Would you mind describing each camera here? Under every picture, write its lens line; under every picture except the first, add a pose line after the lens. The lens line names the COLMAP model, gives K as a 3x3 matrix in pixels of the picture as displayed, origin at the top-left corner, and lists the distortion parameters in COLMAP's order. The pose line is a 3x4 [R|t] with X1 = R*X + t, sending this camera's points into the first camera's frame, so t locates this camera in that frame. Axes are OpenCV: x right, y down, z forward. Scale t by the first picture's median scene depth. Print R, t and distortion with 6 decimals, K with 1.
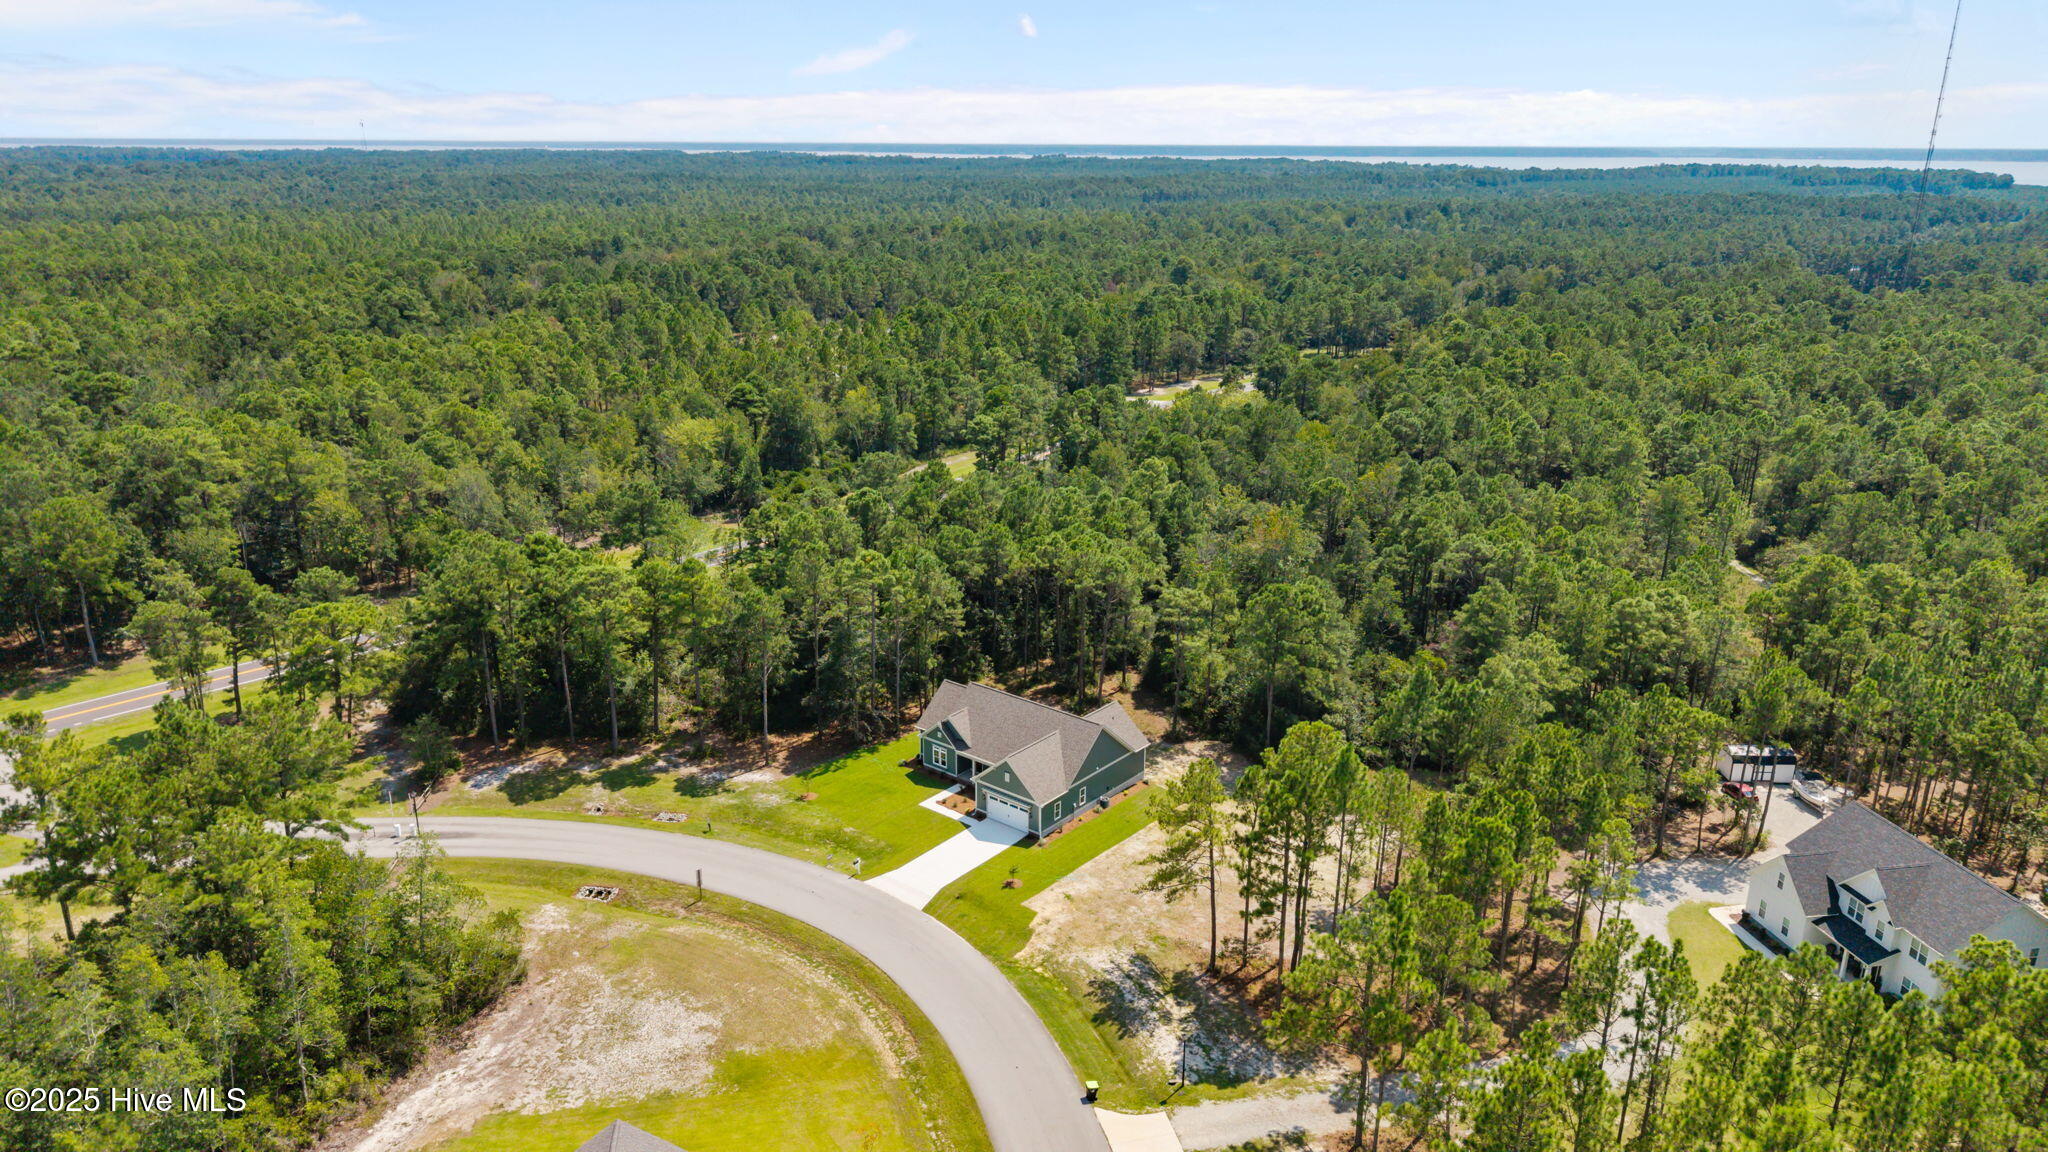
lens RADIAL K [[1353.0, 0, 1024.0], [0, 1353.0, 576.0], [0, 0, 1]] dist [0.014874, -0.004835]
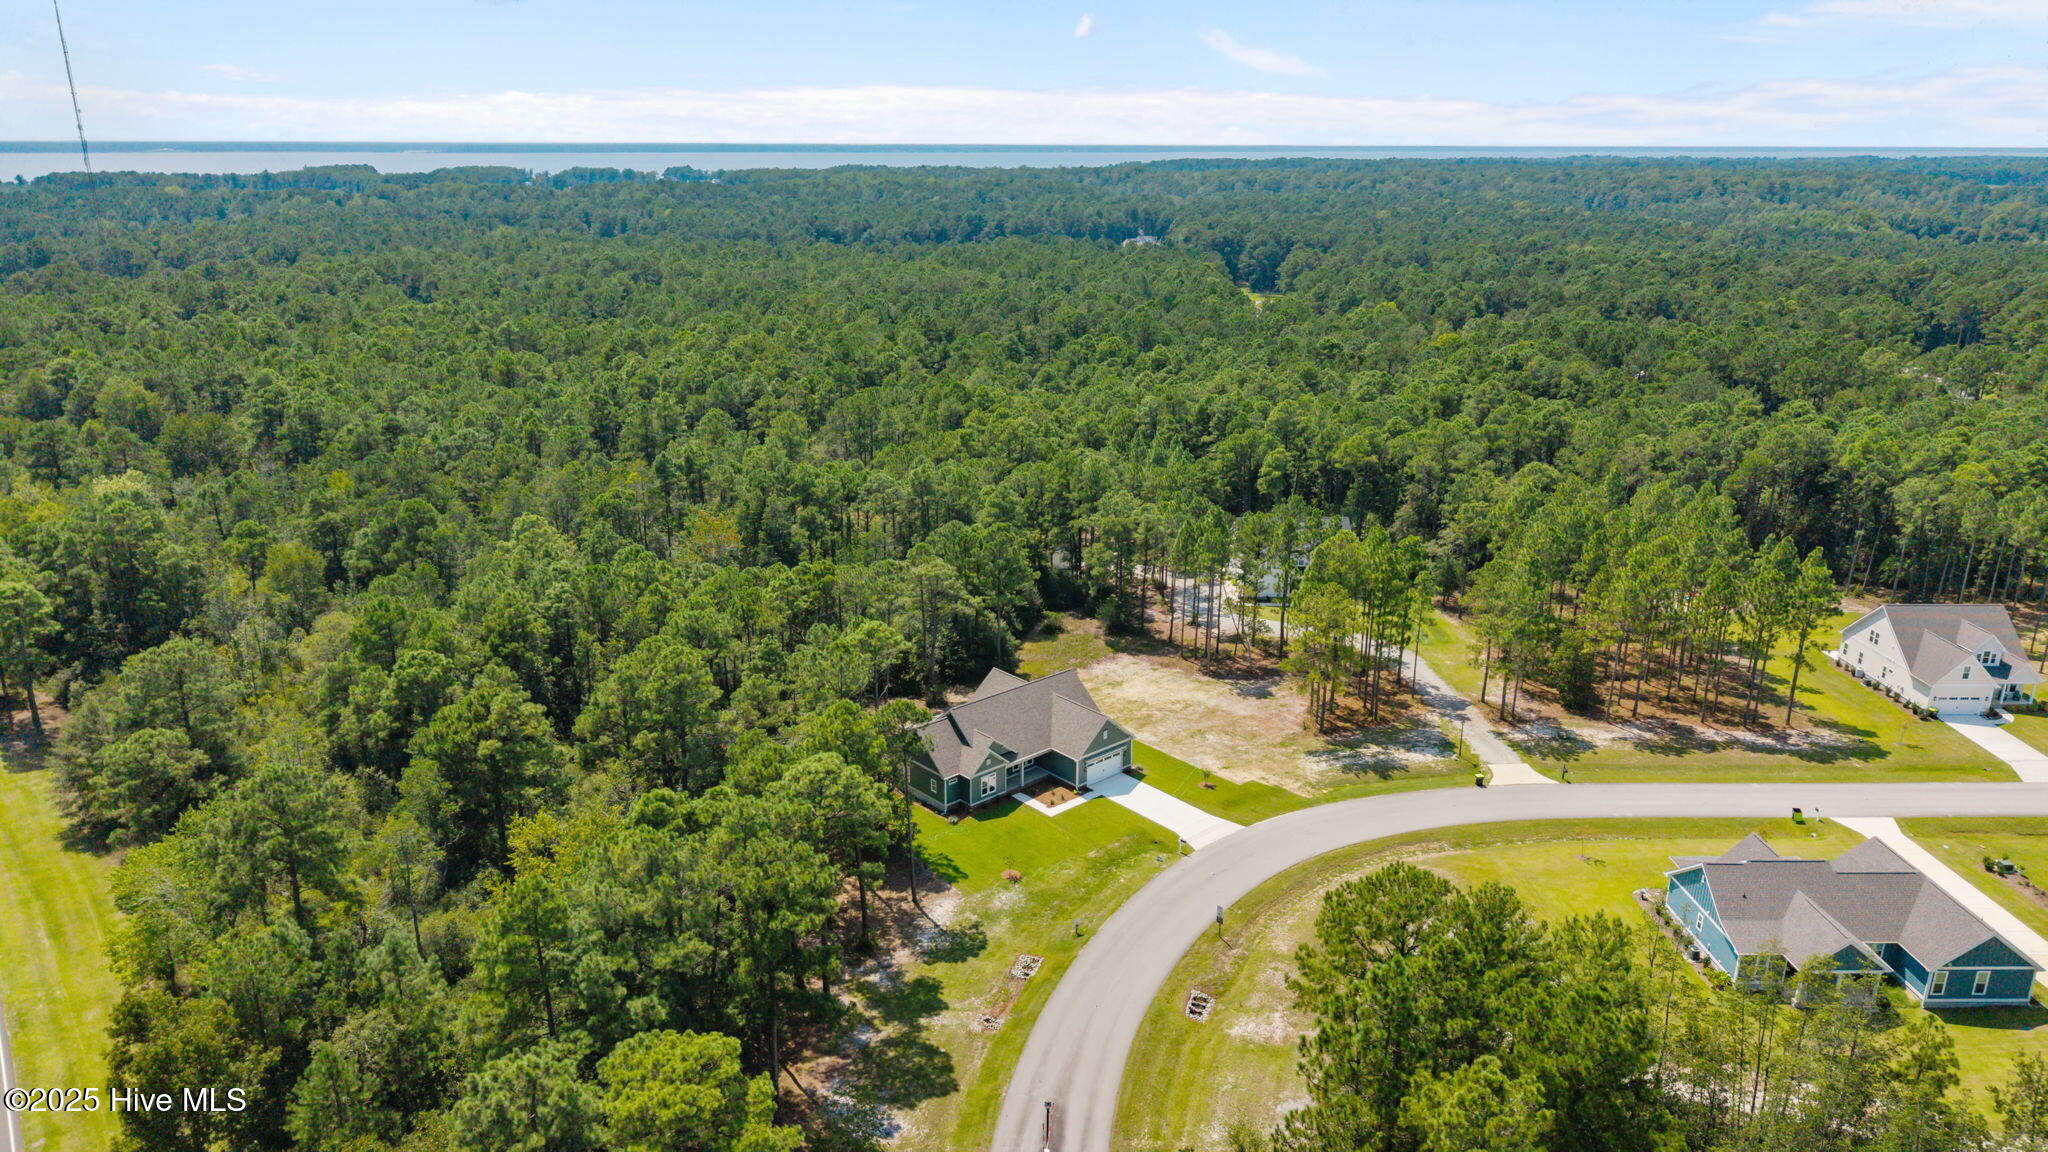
lens RADIAL K [[1319.5, 0, 968.6], [0, 1319.5, 662.0], [0, 0, 1]] dist [0.025410, 0.004035]
pose [[0.201471, -0.373226, 0.905600, -0.917683], [0.315078, 0.900113, 0.300868, -0.243431], [-0.927435, 0.224719, 0.298942, 0.727530]]
